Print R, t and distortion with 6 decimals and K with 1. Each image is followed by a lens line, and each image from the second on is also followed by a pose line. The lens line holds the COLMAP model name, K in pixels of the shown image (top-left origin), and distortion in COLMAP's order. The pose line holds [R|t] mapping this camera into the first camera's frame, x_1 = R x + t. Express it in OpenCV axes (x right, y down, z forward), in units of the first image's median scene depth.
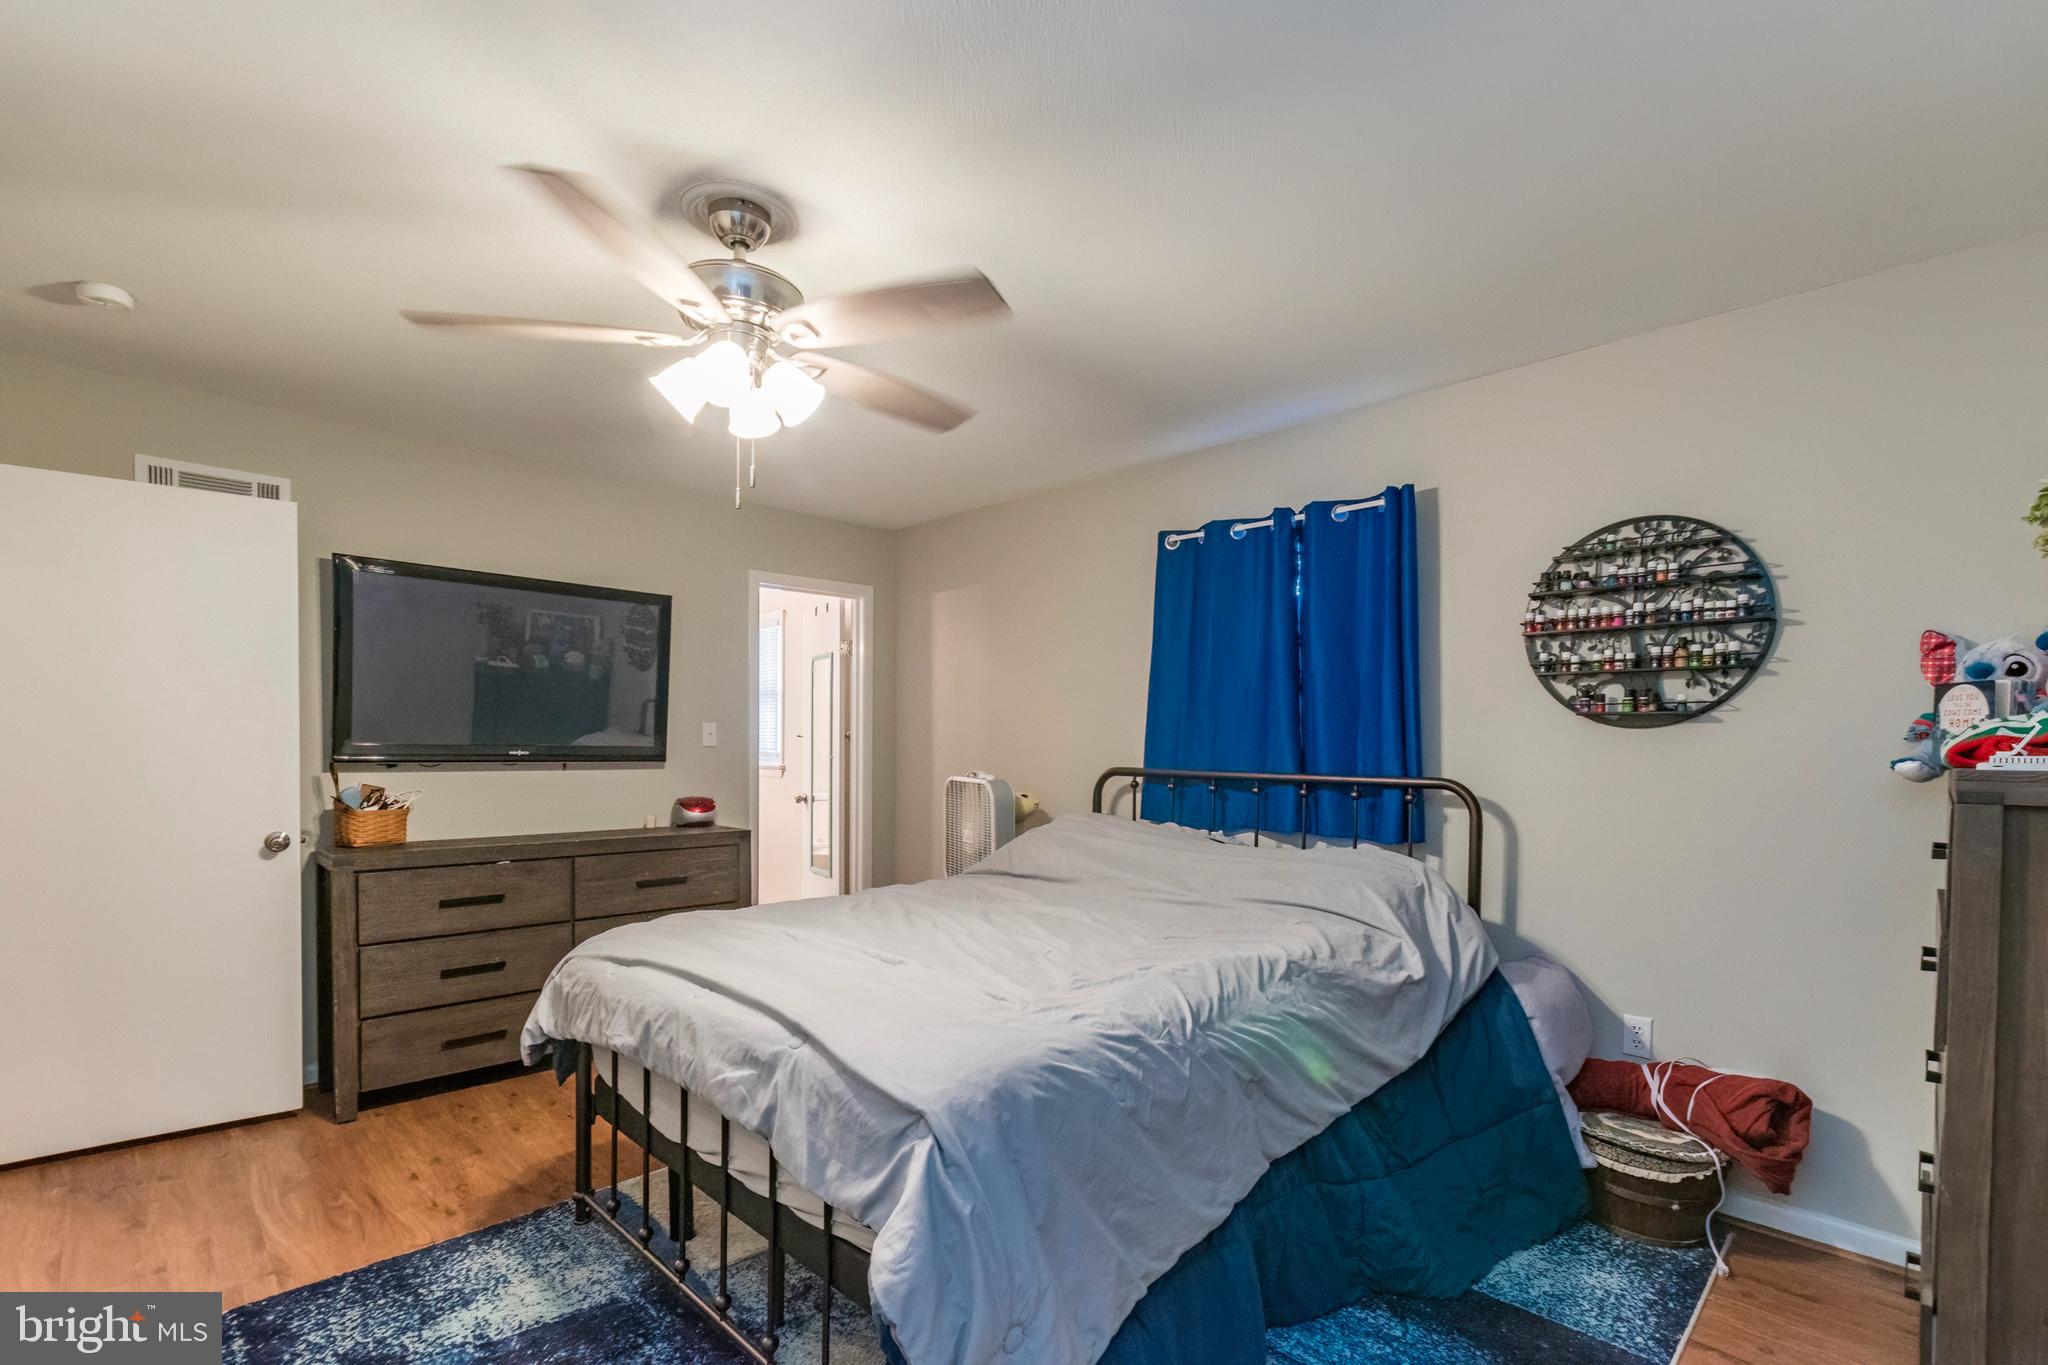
lens RADIAL K [[914.5, 0, 1044.7], [0, 914.5, 747.6], [0, 0, 1]] dist [-0.000629, -0.000066]
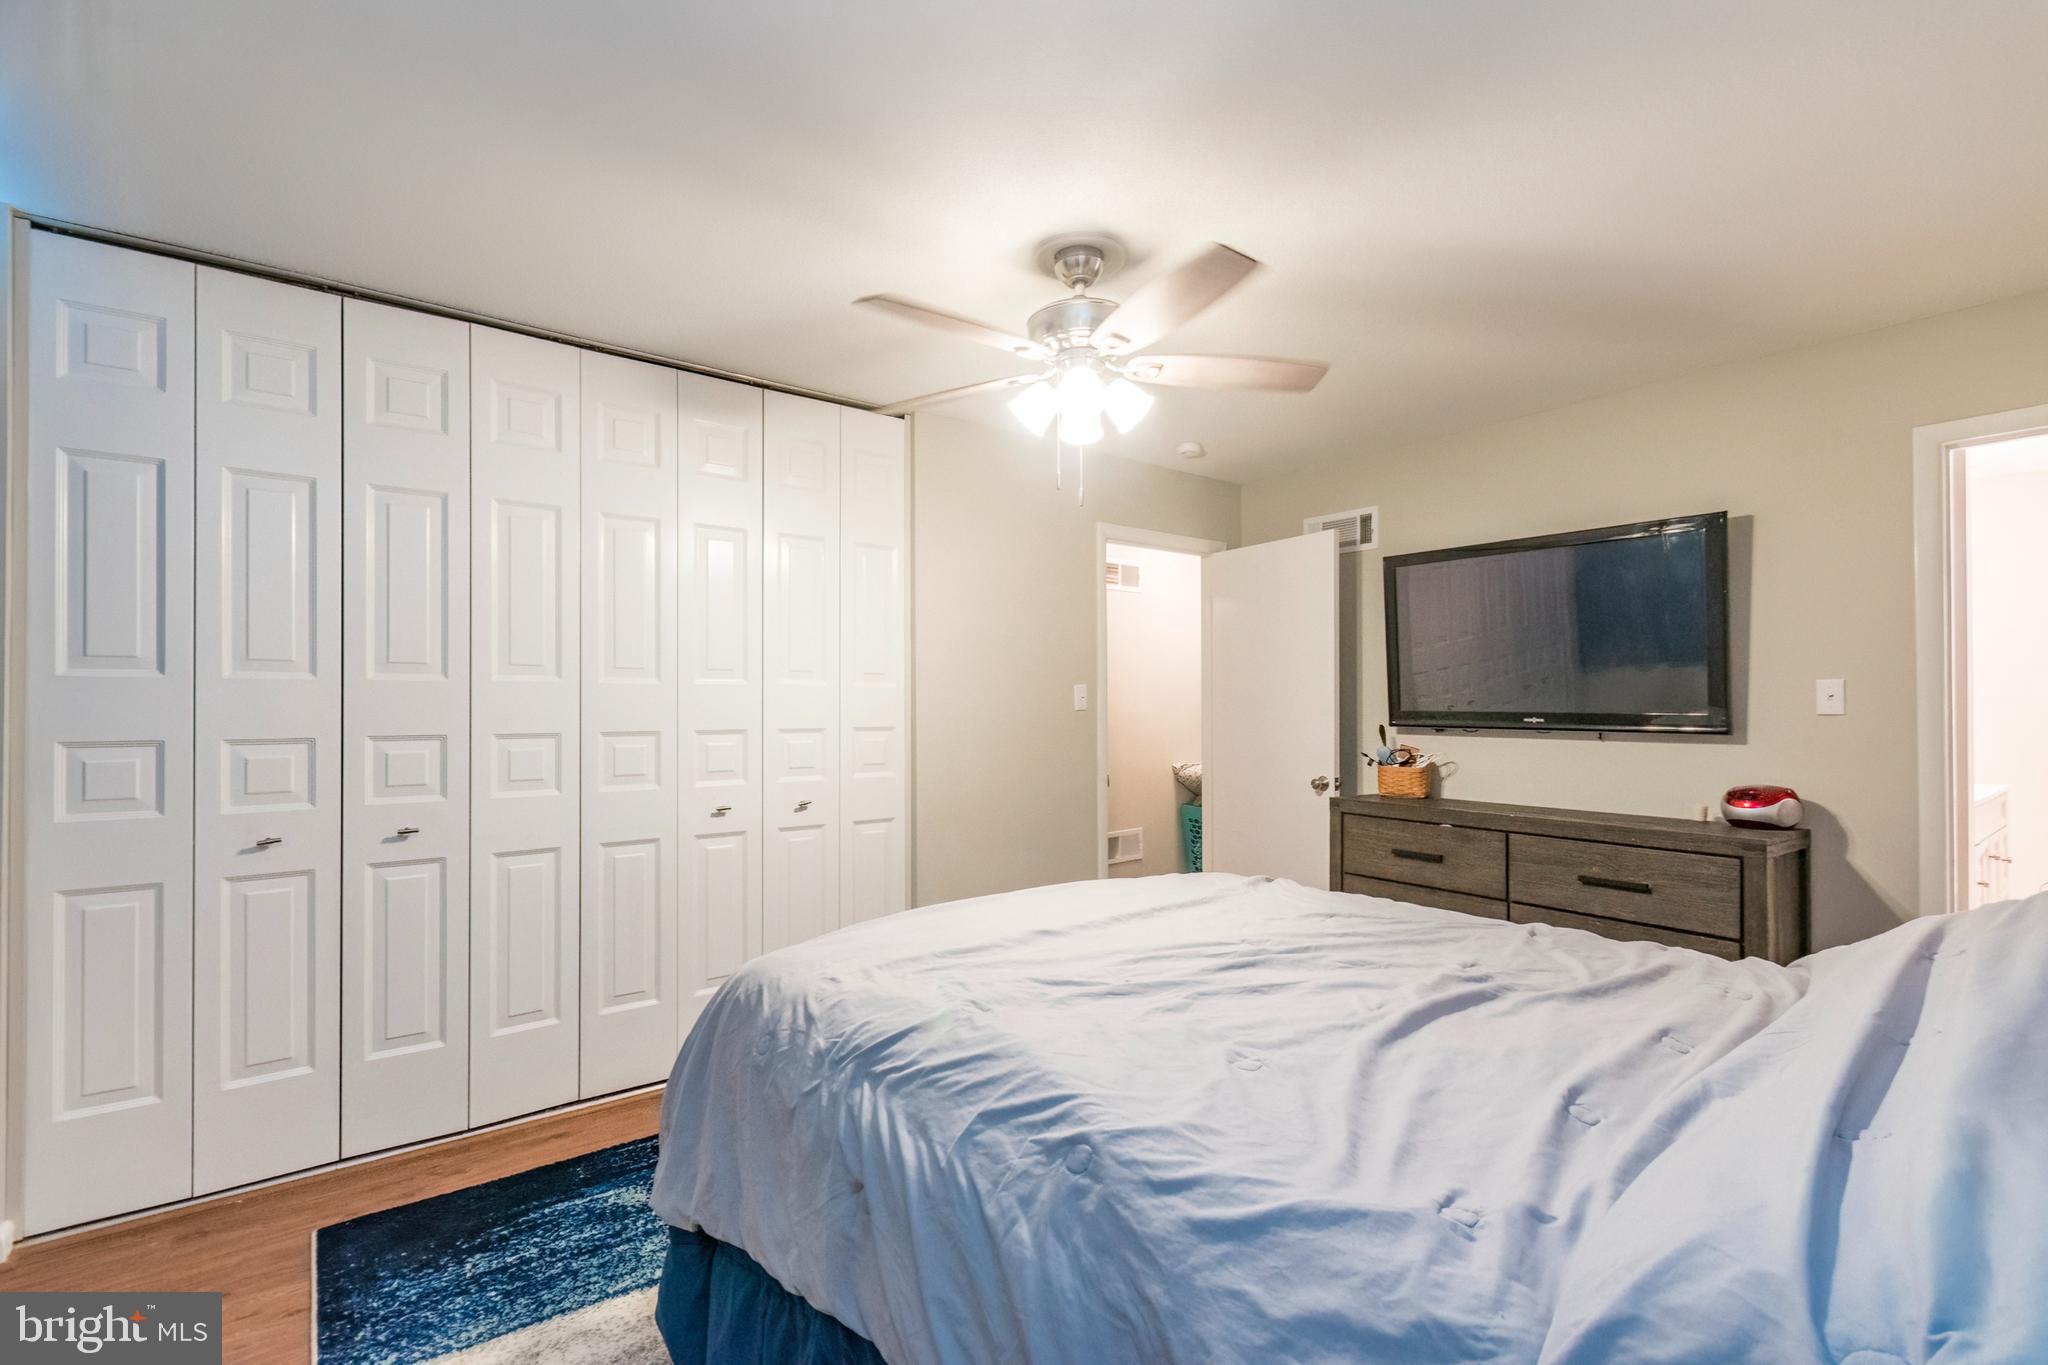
lens RADIAL K [[914.5, 0, 1021.8], [0, 914.5, 699.6], [0, 0, 1]] dist [-0.000629, -0.000066]
pose [[-0.133974, -0.014454, -0.990879, 0.551466], [-0.007335, 0.999881, -0.013594, 0.001440], [0.990958, 0.005447, -0.134064, 0.737916]]
